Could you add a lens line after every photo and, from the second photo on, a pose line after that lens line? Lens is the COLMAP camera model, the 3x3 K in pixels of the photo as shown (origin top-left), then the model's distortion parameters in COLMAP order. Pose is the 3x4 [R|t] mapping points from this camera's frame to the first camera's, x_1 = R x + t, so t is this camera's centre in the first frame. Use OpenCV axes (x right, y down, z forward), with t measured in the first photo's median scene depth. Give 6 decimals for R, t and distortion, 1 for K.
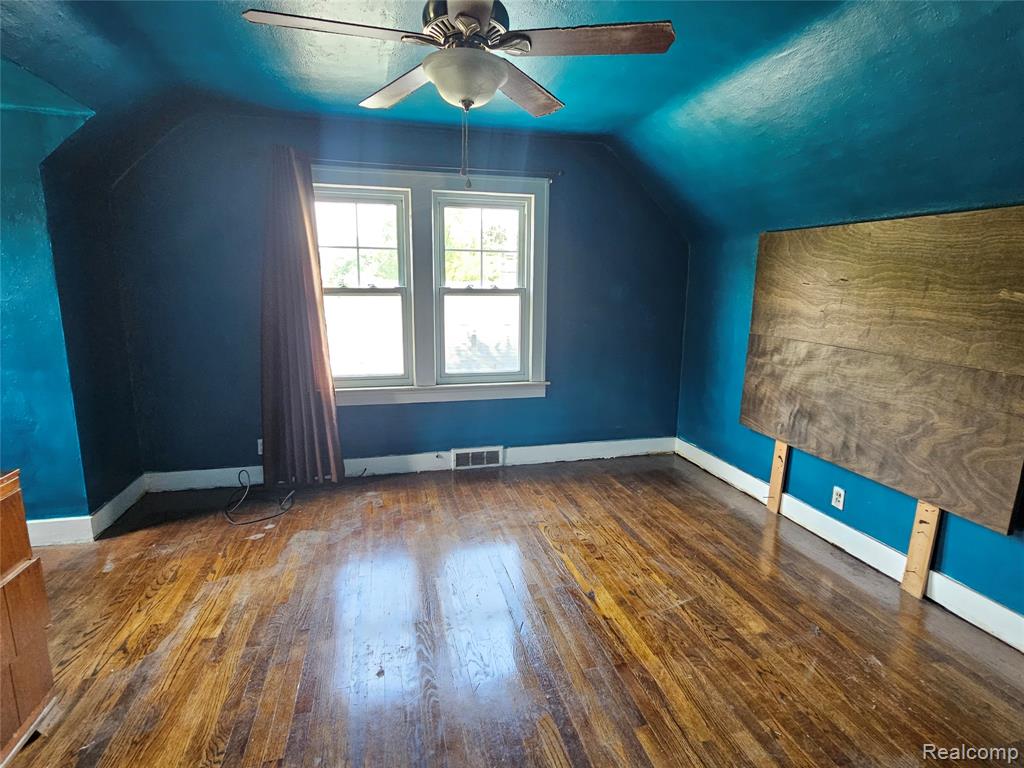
lens RADIAL K [[518.3, 0, 508.9], [0, 518.3, 384.4], [0, 0, 1]] dist [-0.002085, -0.001666]
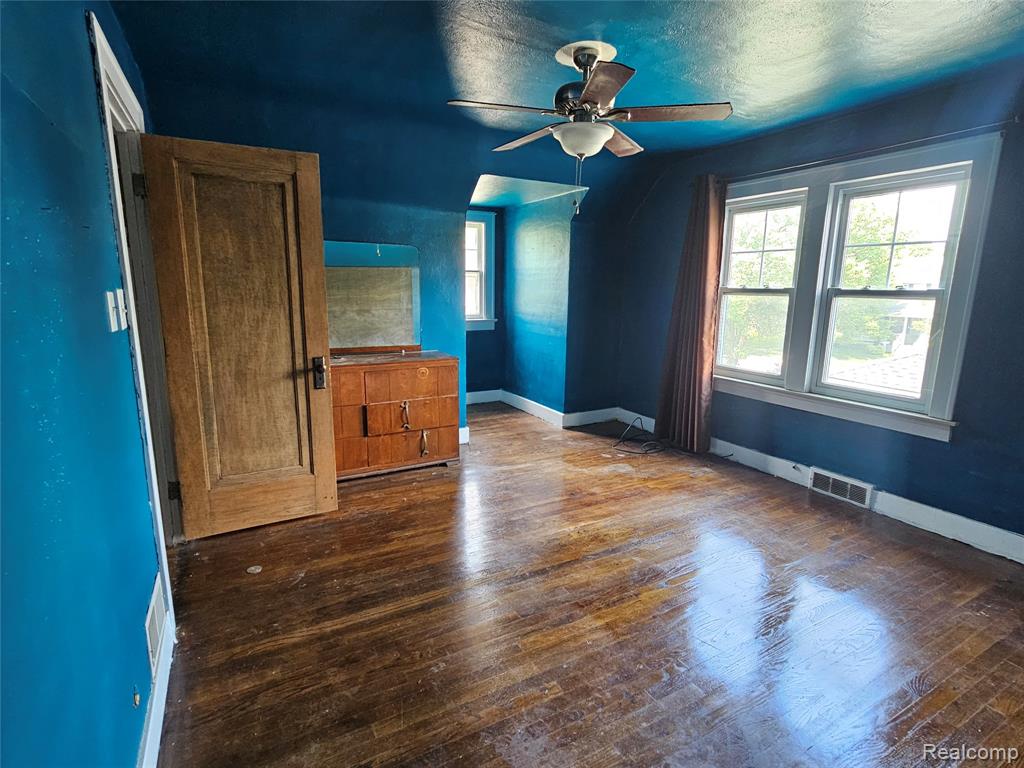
lens RADIAL K [[518.3, 0, 507.4], [0, 518.3, 383.2], [0, 0, 1]] dist [-0.002085, -0.001666]
pose [[0.240648, 0.175810, -0.954557, 0.657527], [-0.186305, 0.973539, 0.132337, -0.040546], [0.952564, 0.145992, 0.267034, 0.245638]]
